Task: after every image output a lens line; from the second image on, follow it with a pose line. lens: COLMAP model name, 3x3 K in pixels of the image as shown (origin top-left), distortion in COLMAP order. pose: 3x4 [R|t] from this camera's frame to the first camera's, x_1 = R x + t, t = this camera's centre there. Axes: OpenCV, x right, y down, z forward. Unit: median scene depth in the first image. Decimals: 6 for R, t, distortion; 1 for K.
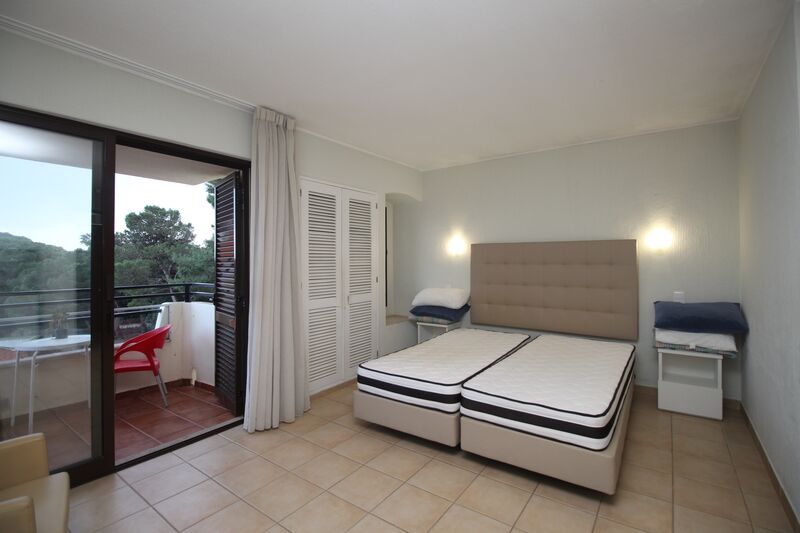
lens RADIAL K [[369.1, 0, 405.7], [0, 369.1, 256.4], [0, 0, 1]] dist [-0.015706, -0.004709]
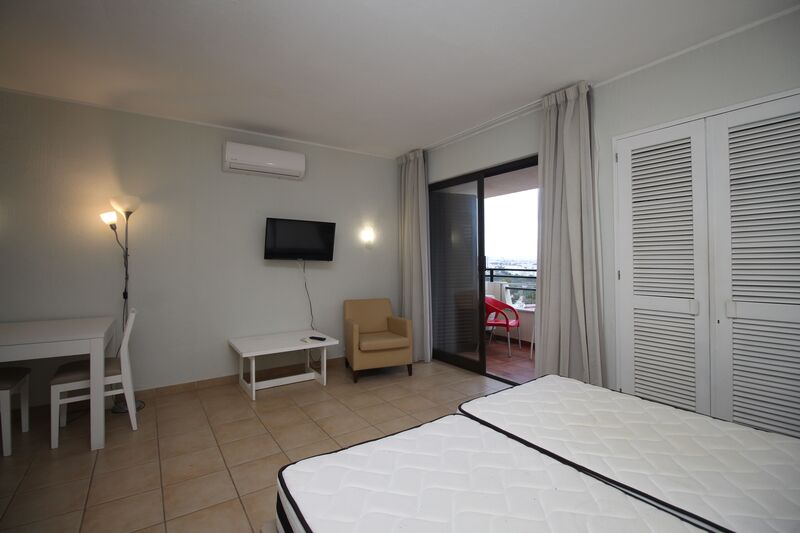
lens RADIAL K [[369.1, 0, 397.2], [0, 369.1, 258.6], [0, 0, 1]] dist [-0.015706, -0.004709]
pose [[-0.351568, 0.003254, -0.936157, 0.537324], [0.019090, 0.999811, -0.003694, 0.033063], [0.935968, -0.019169, -0.351564, 0.719419]]
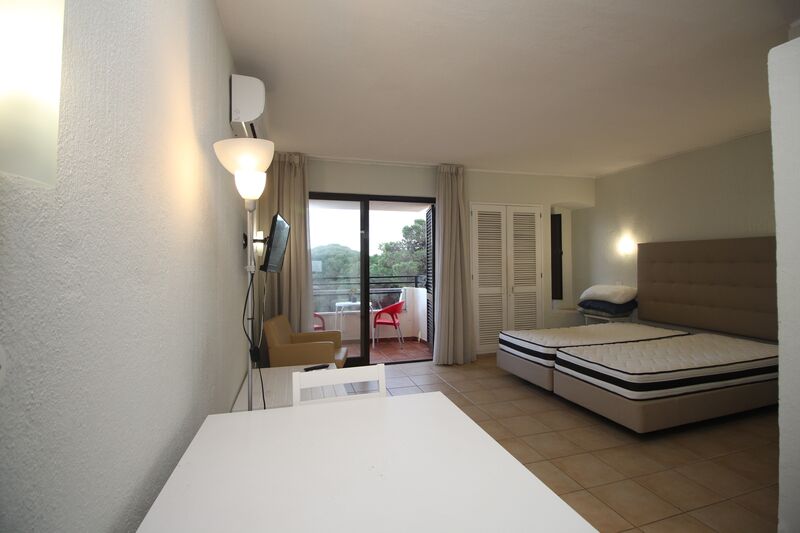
lens RADIAL K [[369.1, 0, 400.2], [0, 369.1, 262.2], [0, 0, 1]] dist [-0.015706, -0.004709]
pose [[0.782360, -0.003095, -0.622819, 0.349173], [0.009568, 0.999929, 0.007049, 0.006215], [0.622753, -0.011474, 0.782334, -0.280773]]
